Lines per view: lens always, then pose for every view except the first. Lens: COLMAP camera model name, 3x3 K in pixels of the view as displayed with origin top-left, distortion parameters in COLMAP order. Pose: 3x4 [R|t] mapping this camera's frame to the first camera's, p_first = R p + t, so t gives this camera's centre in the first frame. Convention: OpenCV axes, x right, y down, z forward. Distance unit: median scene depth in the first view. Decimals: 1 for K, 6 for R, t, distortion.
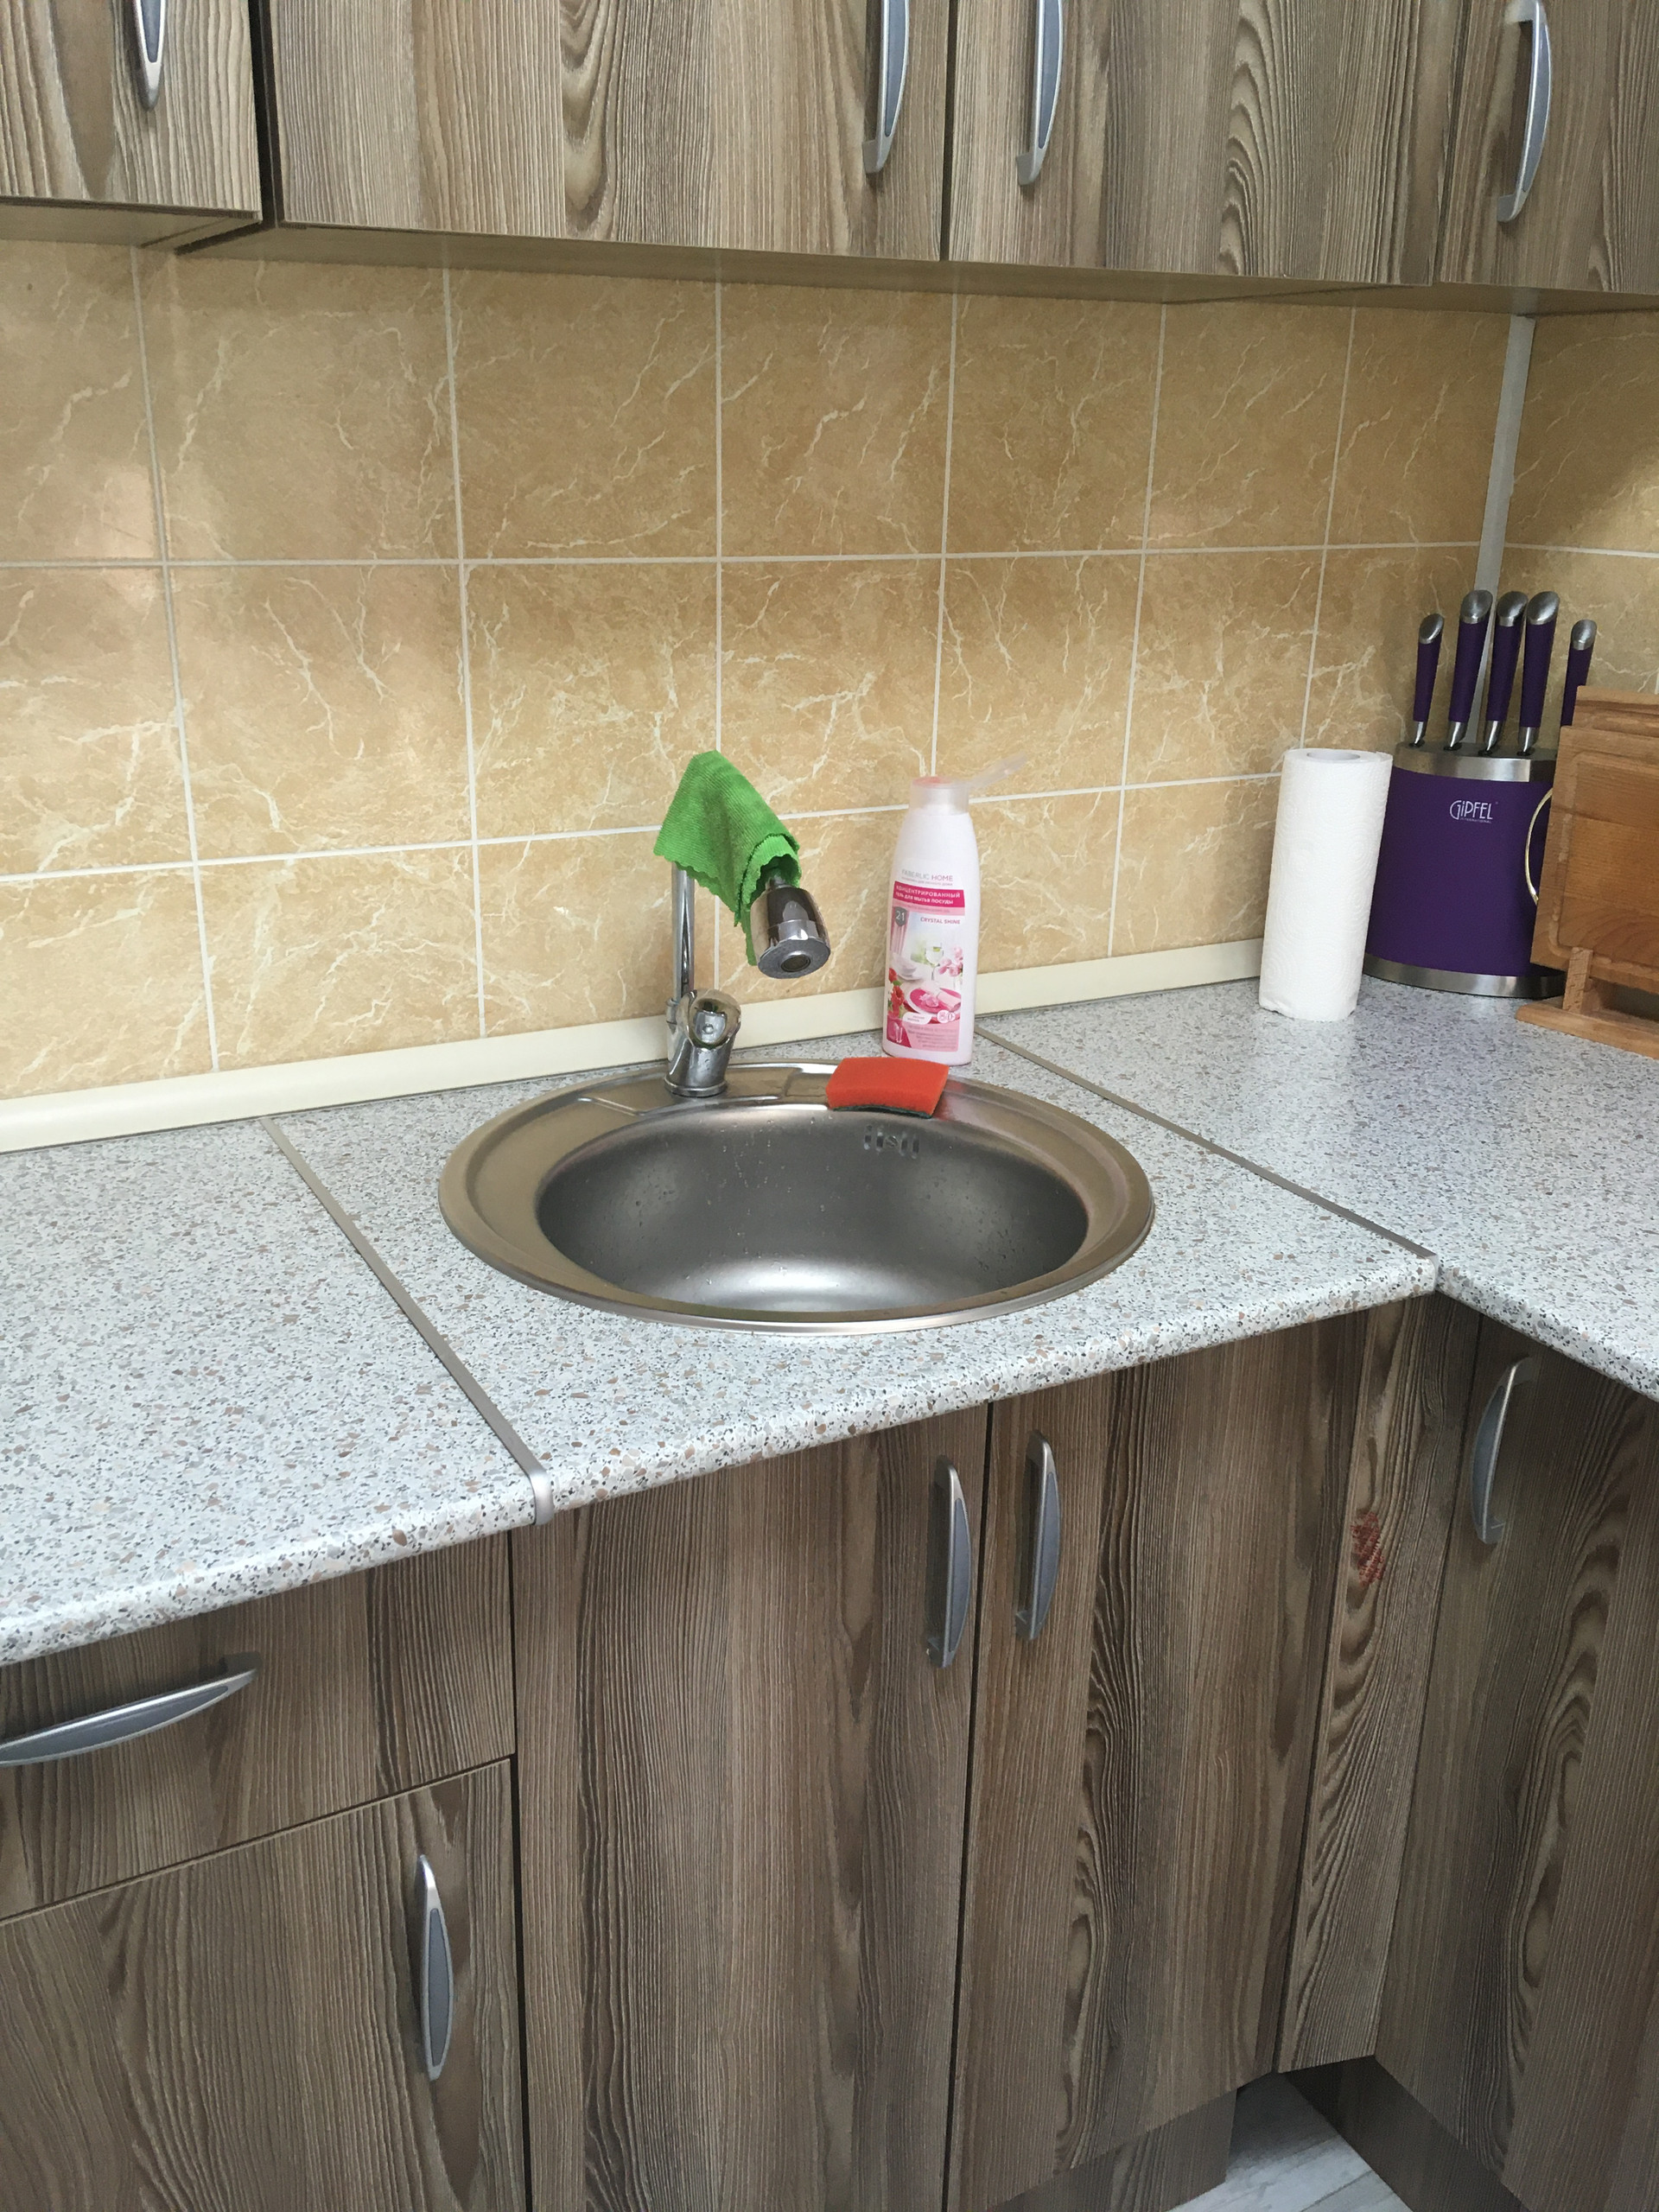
lens RADIAL K [[1865.5, 0, 821.9], [0, 1865.5, 1104.3], [0, 0, 1]] dist [0.120746, -0.186141]
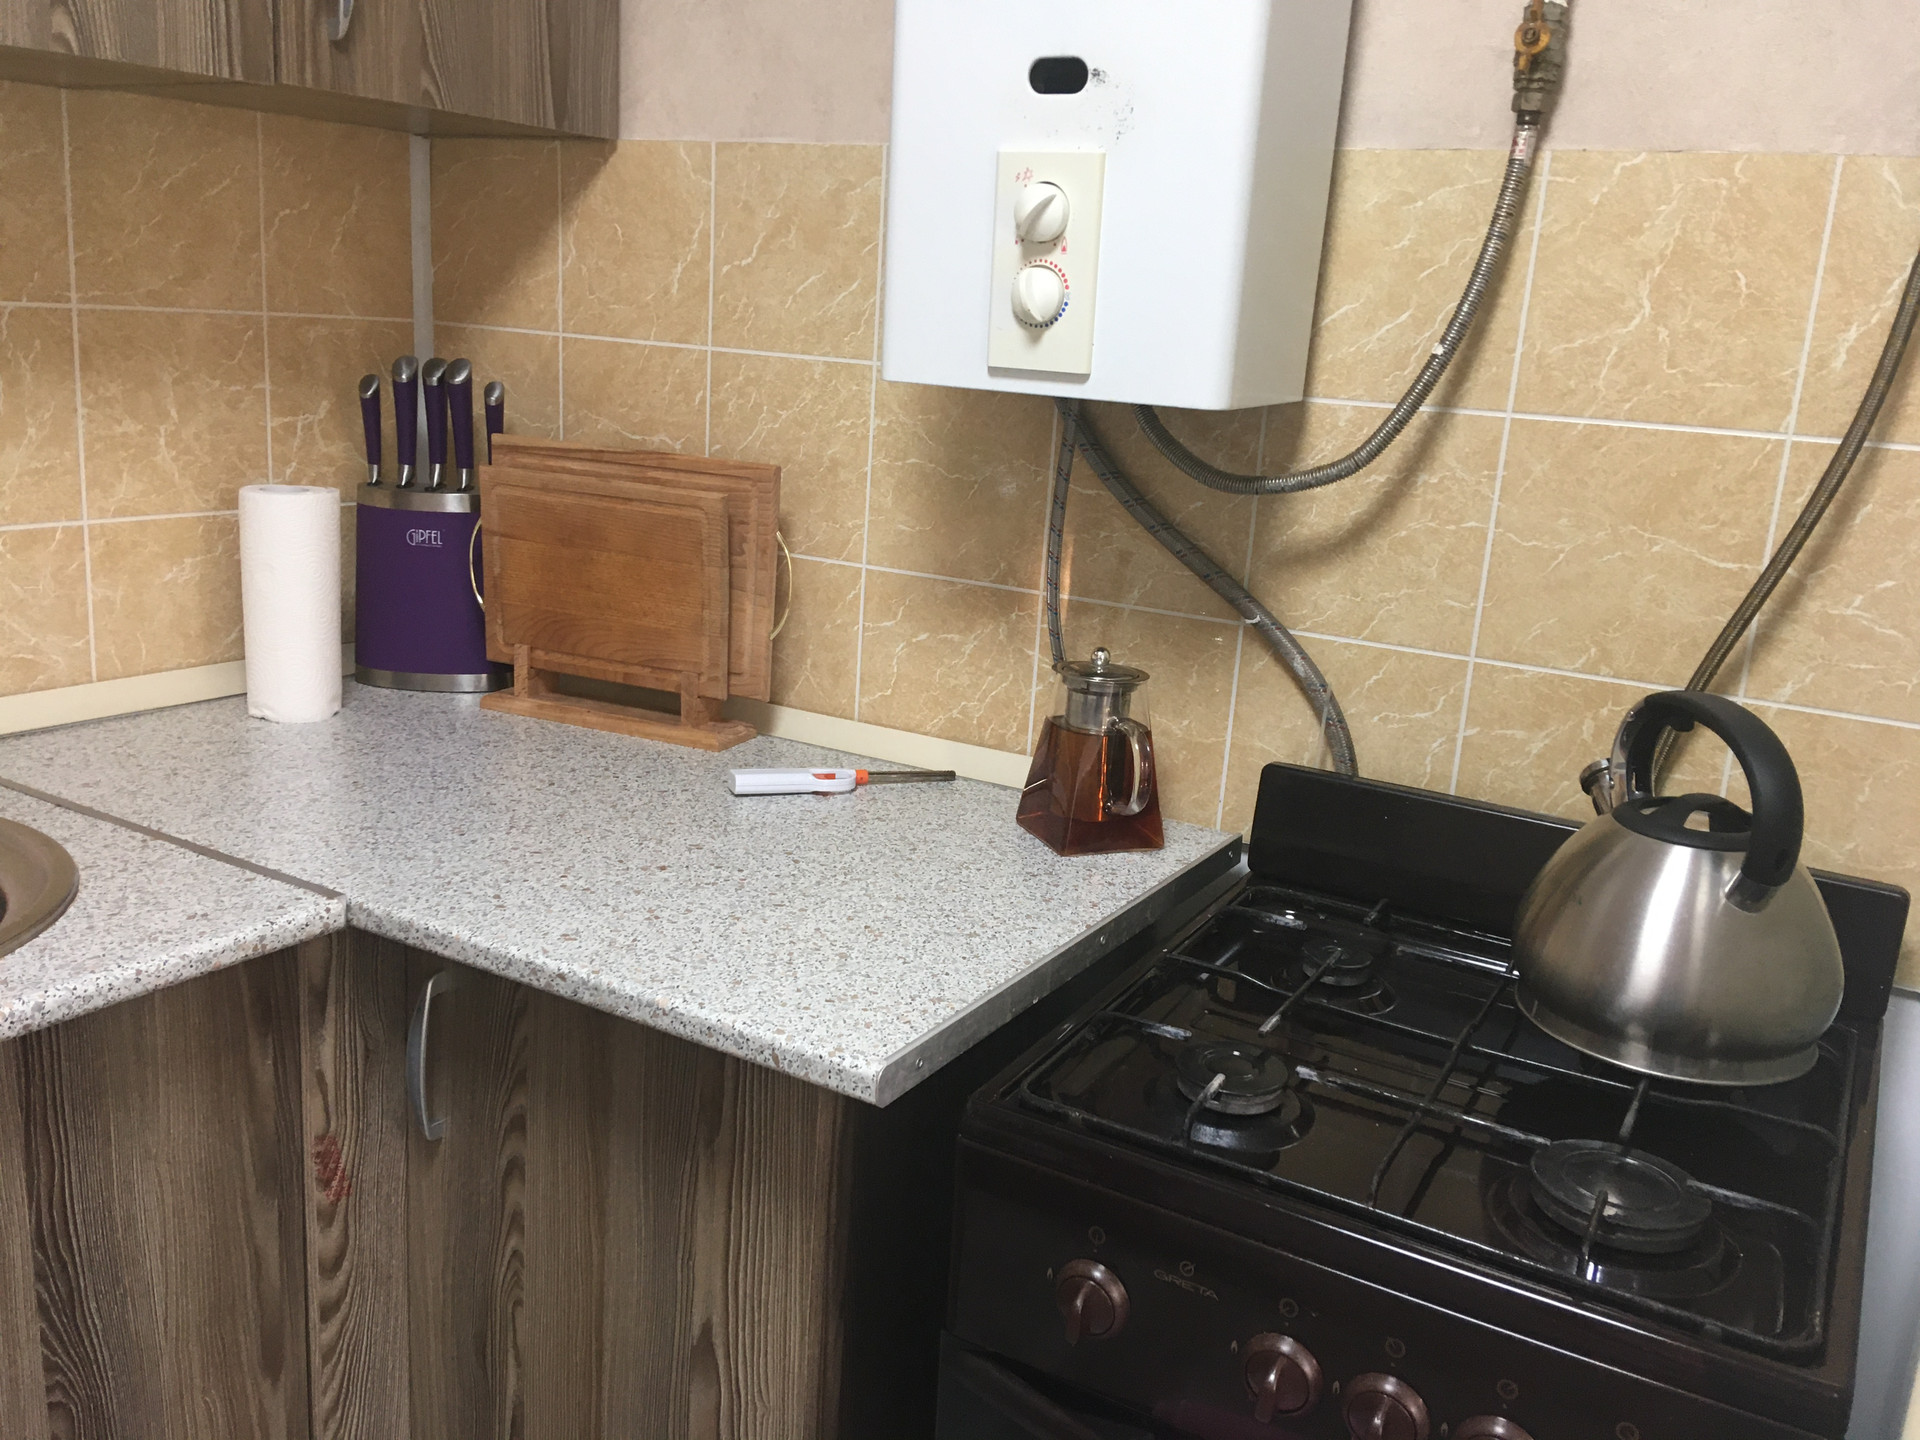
lens RADIAL K [[1619.3, 0, 966.2], [0, 1619.3, 712.4], [0, 0, 1]] dist [0.120746, -0.186141]
pose [[0.858667, -0.084594, 0.505505, 0.133885], [0.125074, 0.991052, -0.046607, 0.055503], [-0.497039, 0.103245, 0.861564, -0.055070]]
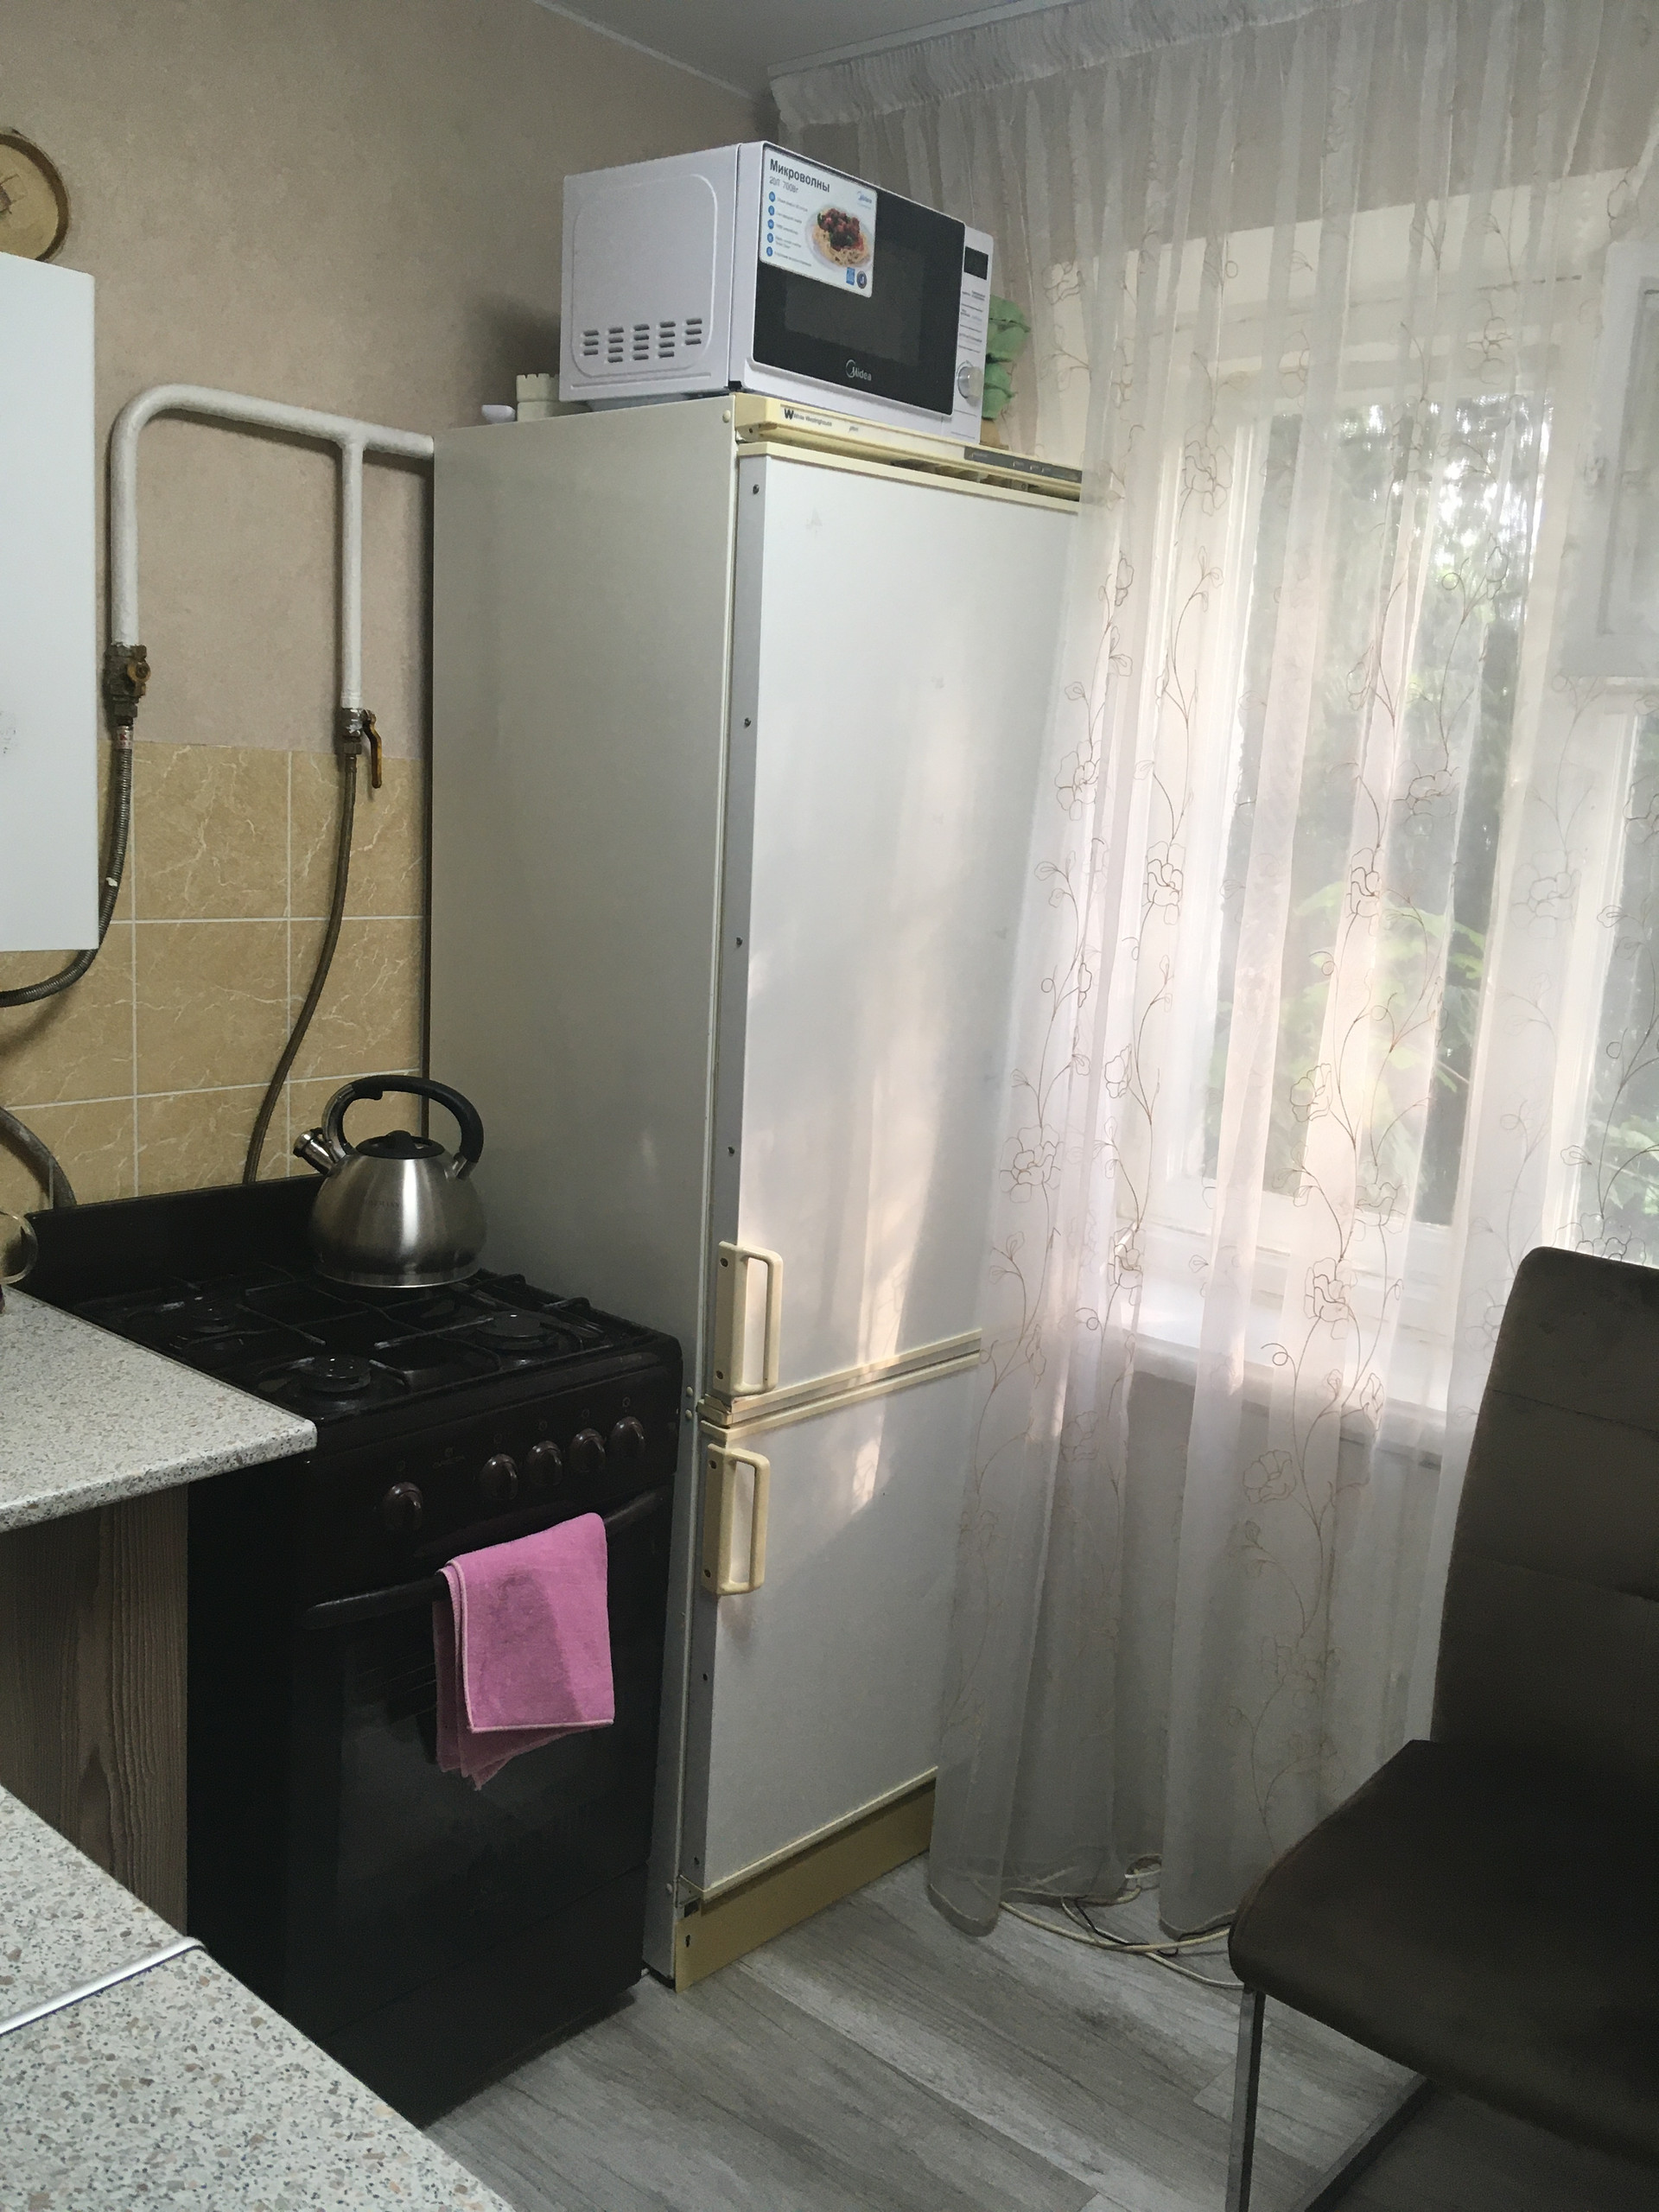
lens RADIAL K [[1865.5, 0, 821.9], [0, 1865.5, 1104.3], [0, 0, 1]] dist [0.120746, -0.186141]
pose [[-0.335886, -0.192711, 0.921978, -0.788174], [0.260385, 0.921702, 0.287514, -0.299126], [-0.905196, 0.336641, -0.259408, 0.565199]]
